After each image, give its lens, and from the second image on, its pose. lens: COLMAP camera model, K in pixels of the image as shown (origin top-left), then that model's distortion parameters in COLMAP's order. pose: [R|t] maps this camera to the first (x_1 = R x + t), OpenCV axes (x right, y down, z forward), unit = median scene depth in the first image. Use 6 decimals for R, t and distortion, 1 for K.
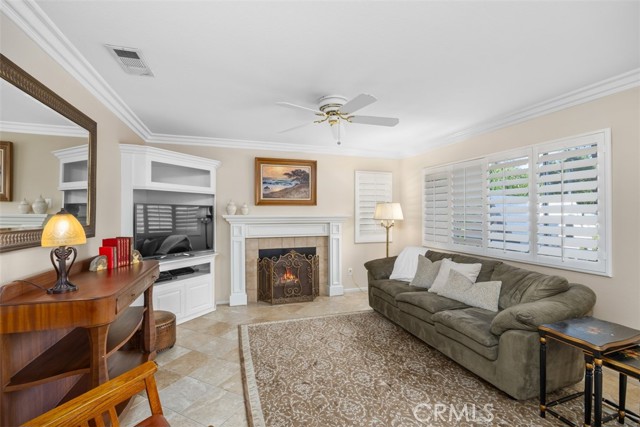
lens RADIAL K [[289.5, 0, 319.7], [0, 289.5, 212.9], [0, 0, 1]] dist [-0.007977, -0.000176]
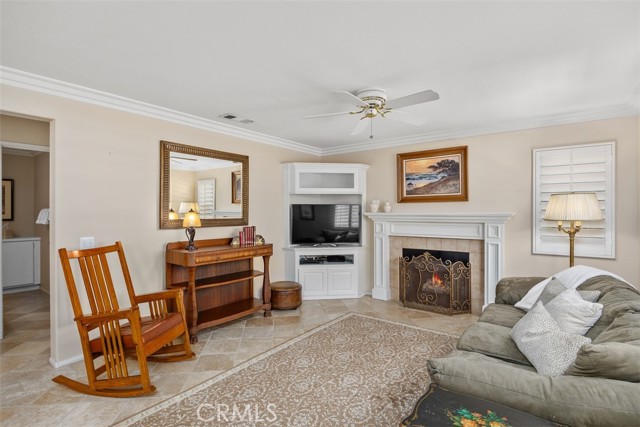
lens RADIAL K [[319.2, 0, 319.7], [0, 319.2, 213.4], [0, 0, 1]] dist [-0.008727, -0.000881]
pose [[0.563640, 0.003738, -0.826012, 0.515983], [0.003010, 0.999974, 0.006579, 0.001613], [0.826015, -0.006195, 0.563614, 0.165918]]
